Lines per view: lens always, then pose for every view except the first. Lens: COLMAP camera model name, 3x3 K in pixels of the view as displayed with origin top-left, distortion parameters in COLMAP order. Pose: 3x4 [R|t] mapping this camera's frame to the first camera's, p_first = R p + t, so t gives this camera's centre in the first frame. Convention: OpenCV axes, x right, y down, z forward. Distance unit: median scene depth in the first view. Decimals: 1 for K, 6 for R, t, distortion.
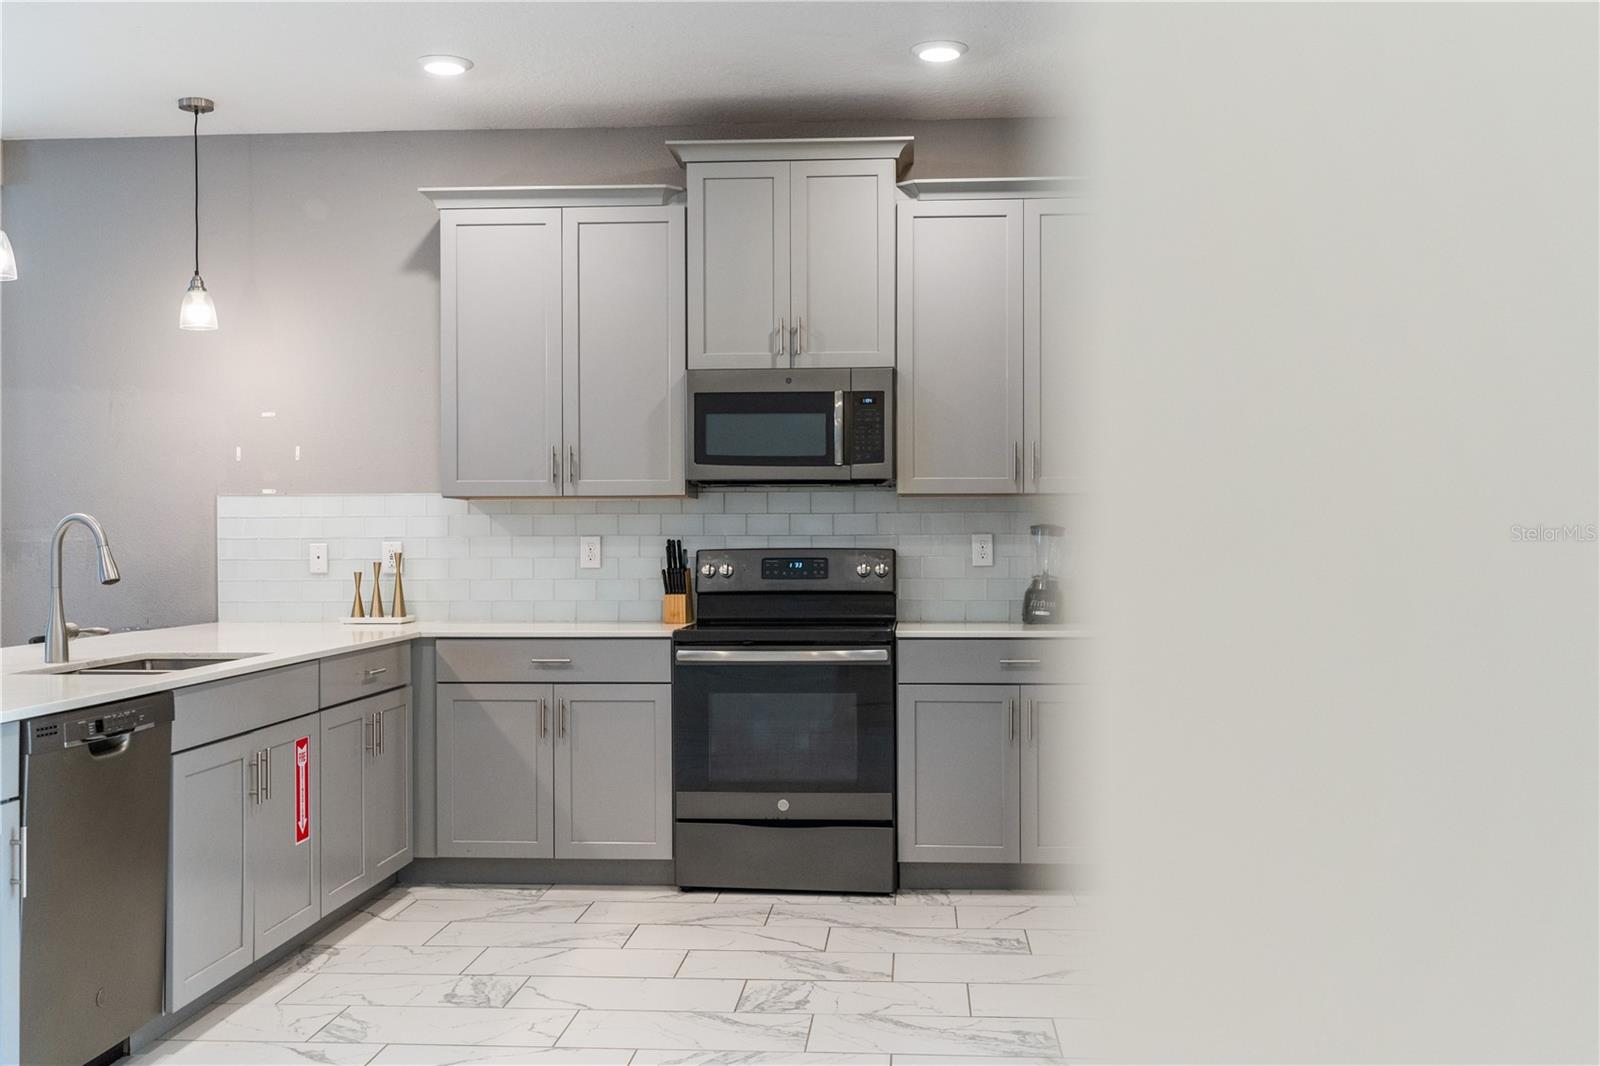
lens RADIAL K [[1599.1, 0, 794.8], [0, 1599.1, 554.0], [0, 0, 1]] dist [0.003974, 0.000000]
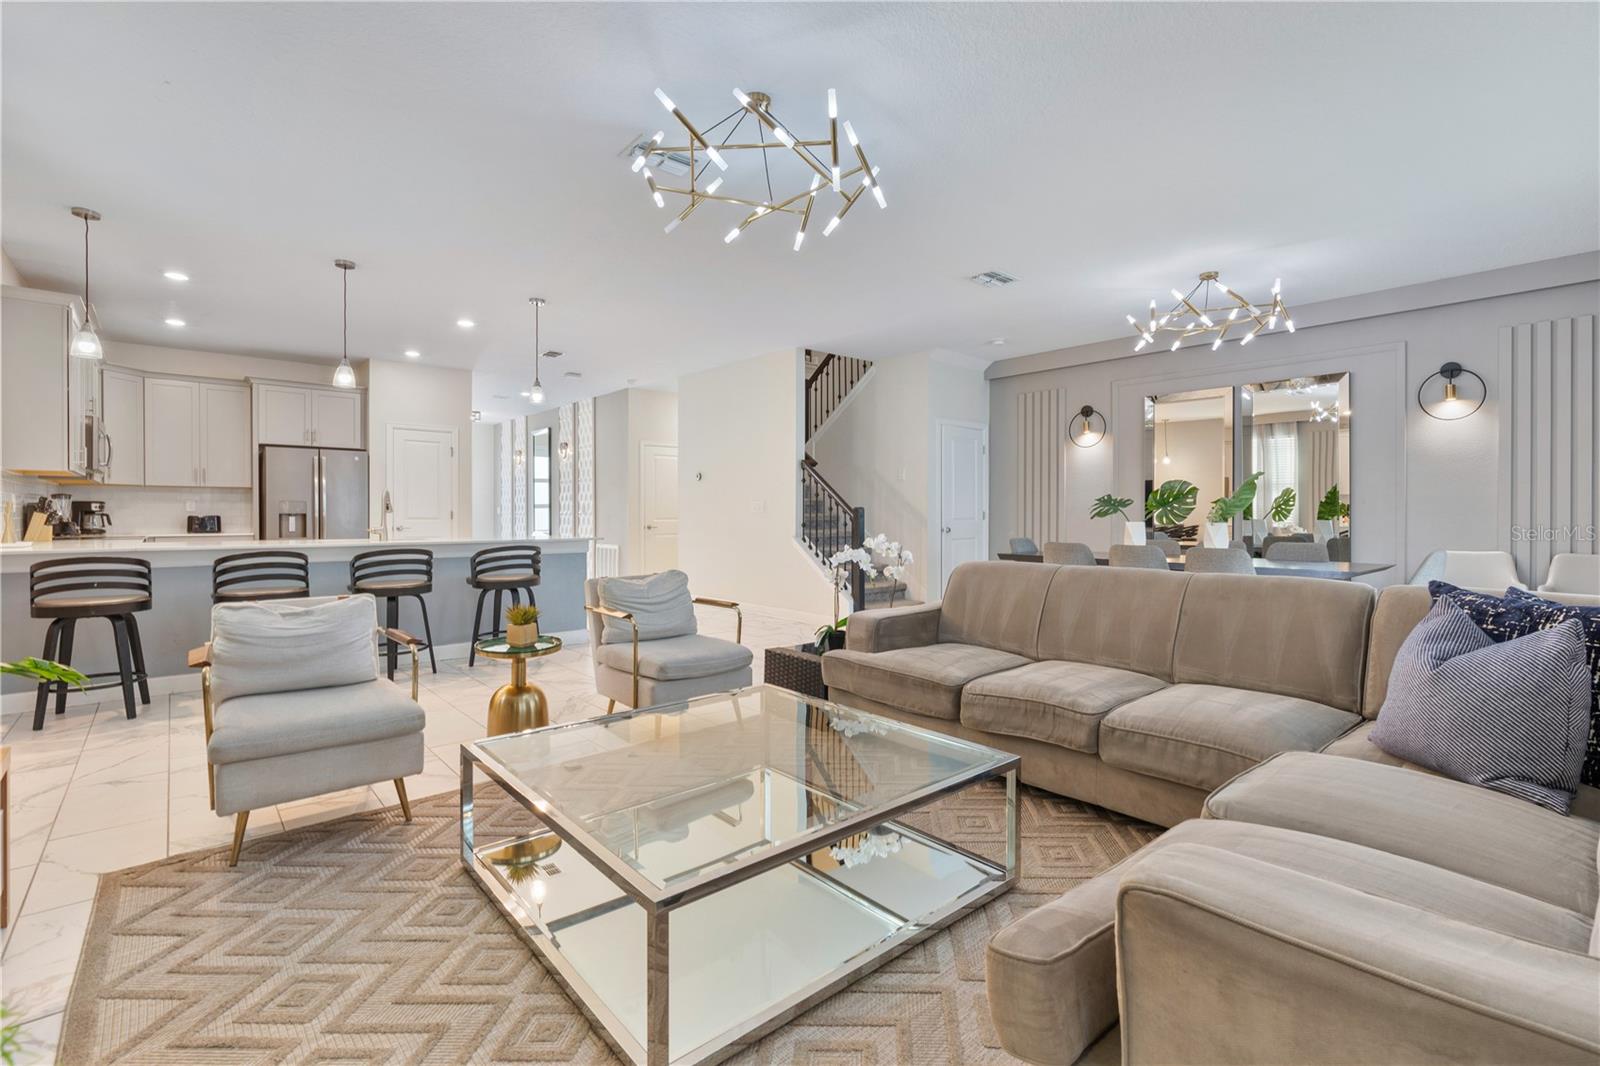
lens RADIAL K [[730.1, 0, 803.7], [0, 730.1, 522.8], [0, 0, 1]] dist [-0.013704, 0.005960]
pose [[-0.711563, -0.002353, 0.702618, -1.390889], [0.009199, 0.999877, 0.012665, 0.020816], [-0.702562, 0.015475, -0.711454, 1.026680]]
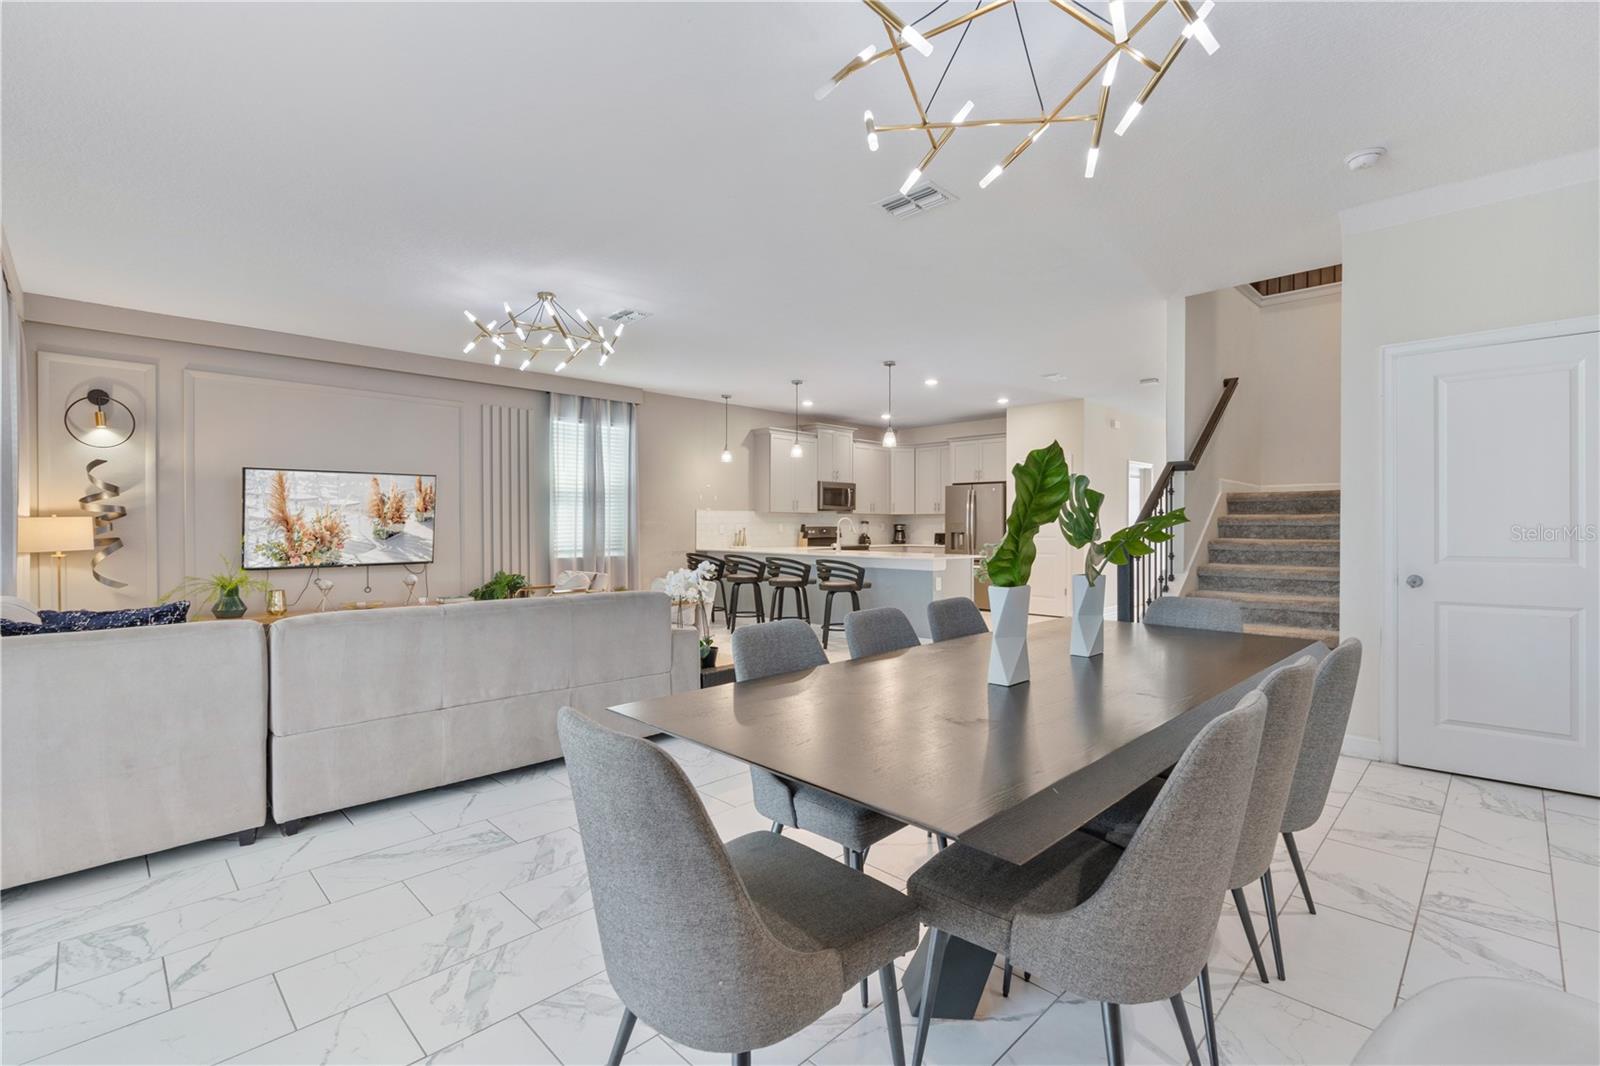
lens RADIAL K [[730.1, 0, 803.3], [0, 730.1, 532.3], [0, 0, 1]] dist [-0.013704, 0.005960]
pose [[0.654180, -0.001148, 0.756338, -1.460953], [0.004978, 0.999984, -0.002787, 0.015943], [-0.756323, 0.005588, 0.654175, -0.145585]]
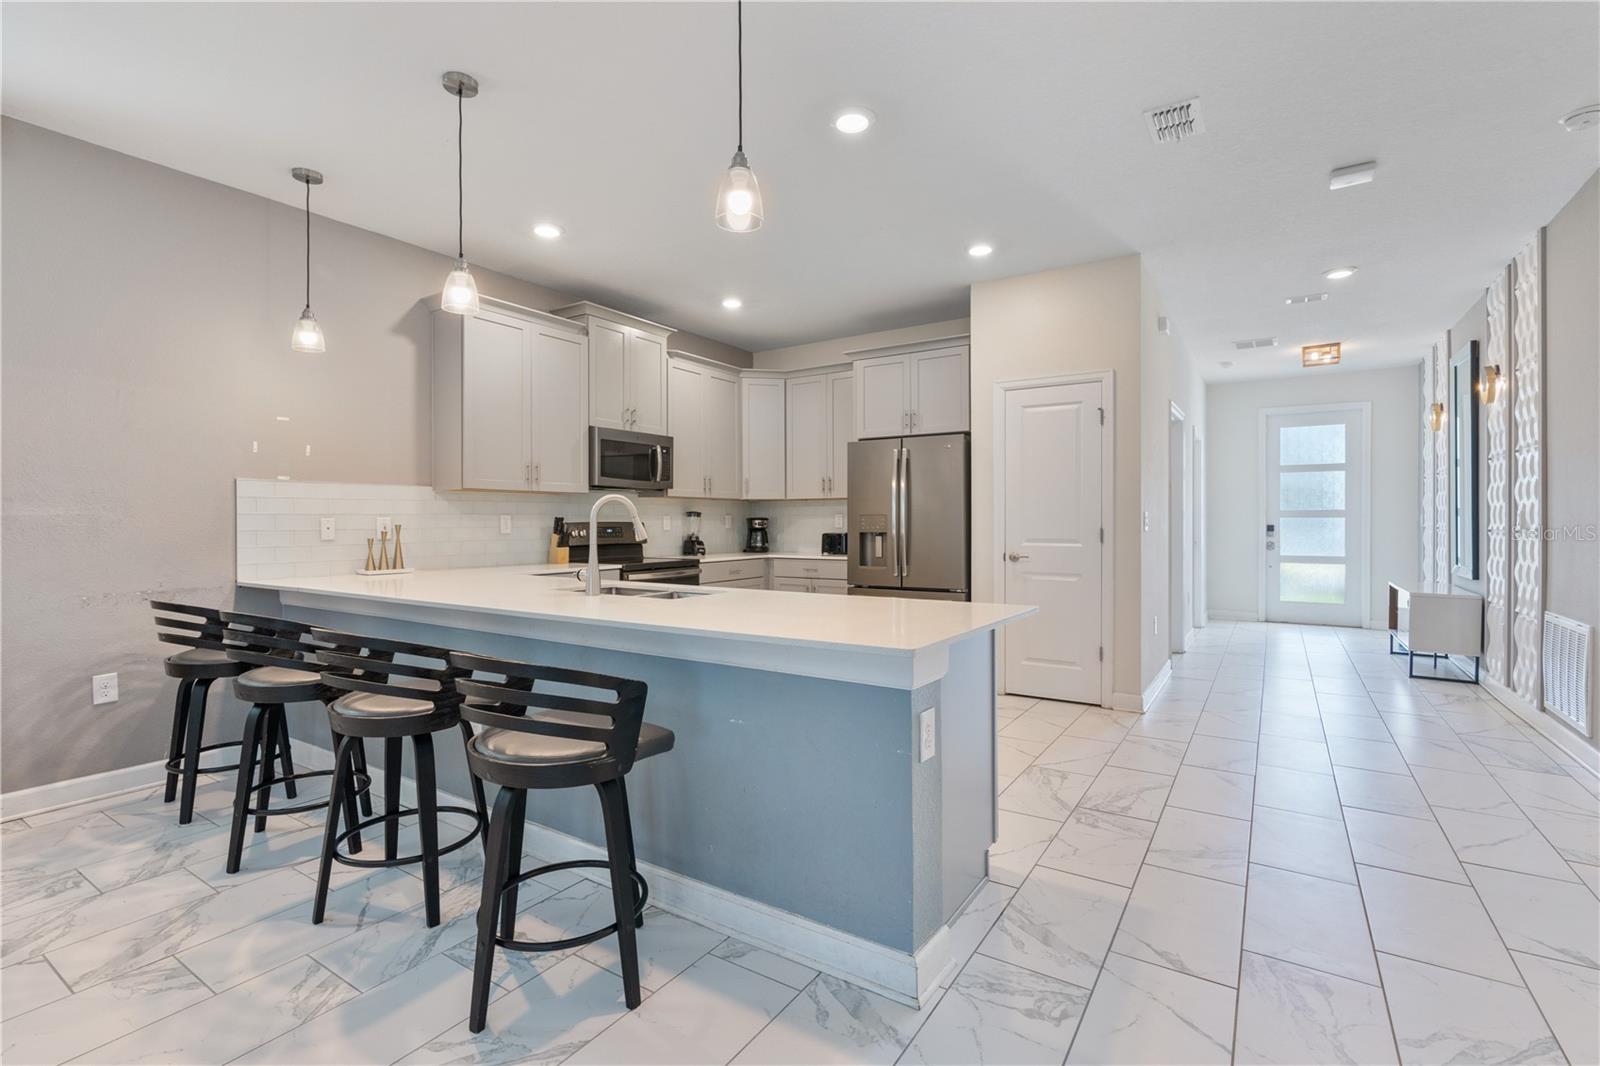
lens RADIAL K [[730.1, 0, 801.5], [0, 730.1, 527.1], [0, 0, 1]] dist [-0.013704, 0.005960]
pose [[0.488061, -0.003840, 0.872801, -0.694634], [0.009049, 0.999959, -0.000660, 0.005772], [-0.872763, 0.008220, 0.488076, 0.375389]]
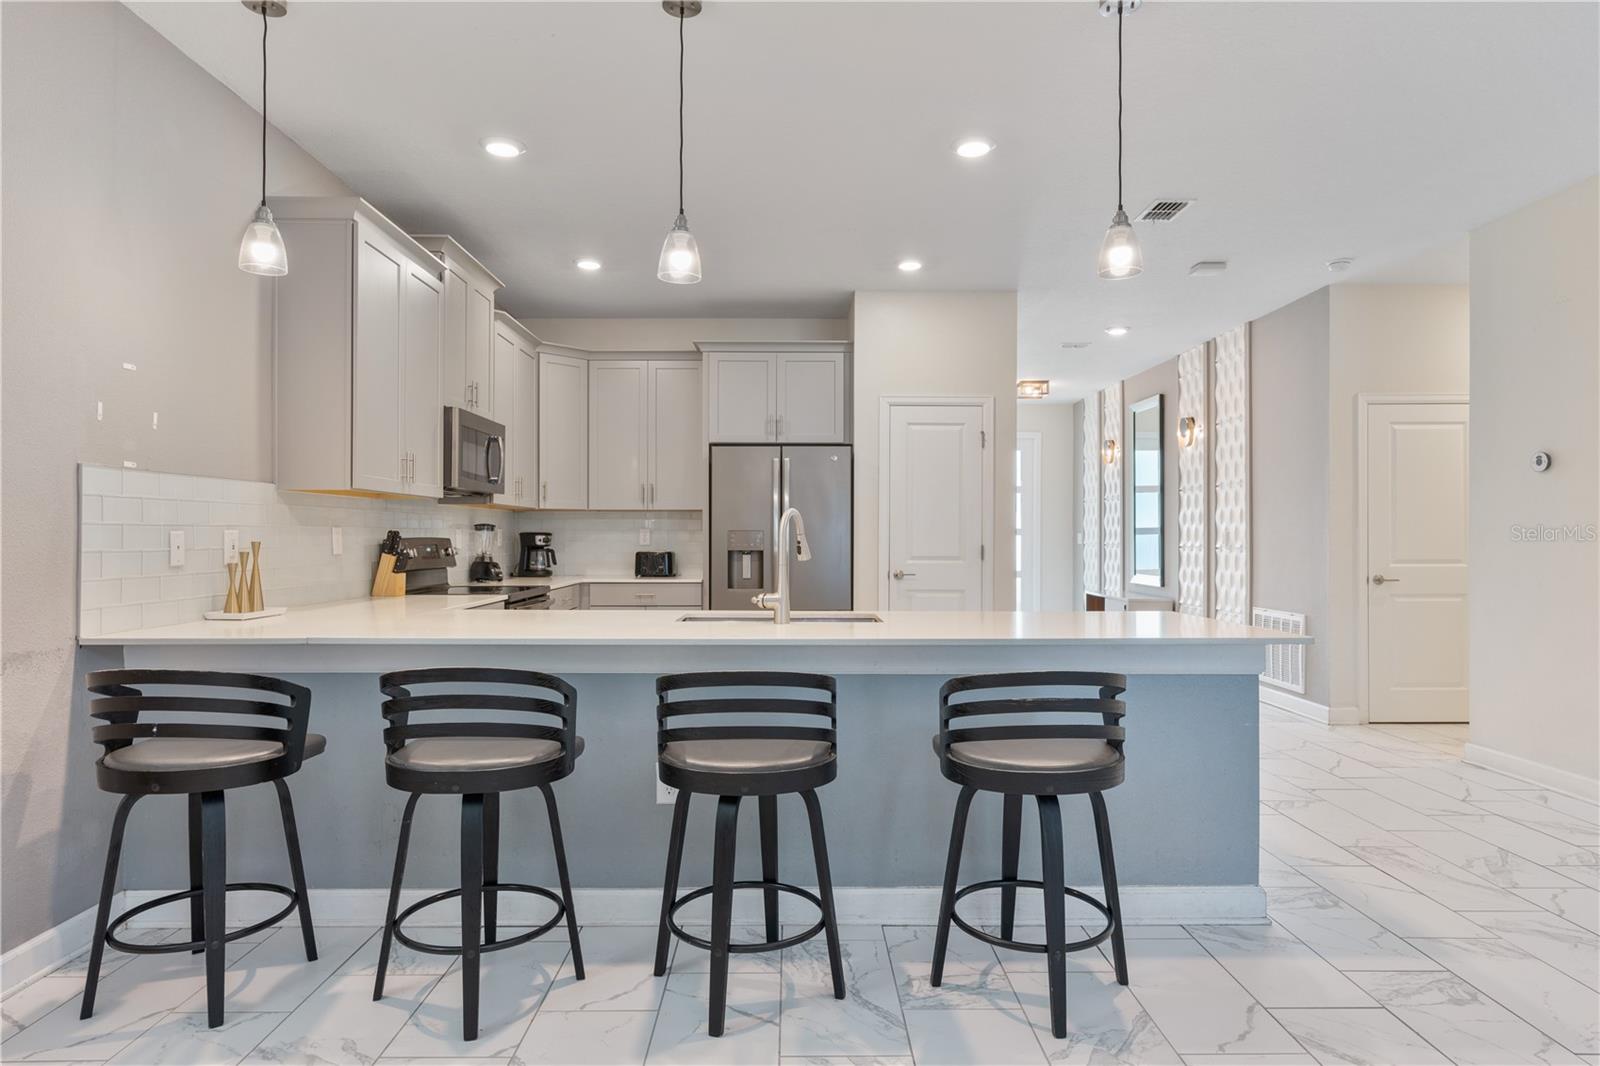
lens RADIAL K [[921.5, 0, 797.6], [0, 921.5, 532.7], [0, 0, 1]] dist [-0.003945, 0.001116]
pose [[-0.078557, 0.007820, 0.996879, -0.876861], [0.007606, 0.999945, -0.007245, 0.000521], [-0.996881, 0.007013, -0.078612, 0.770472]]
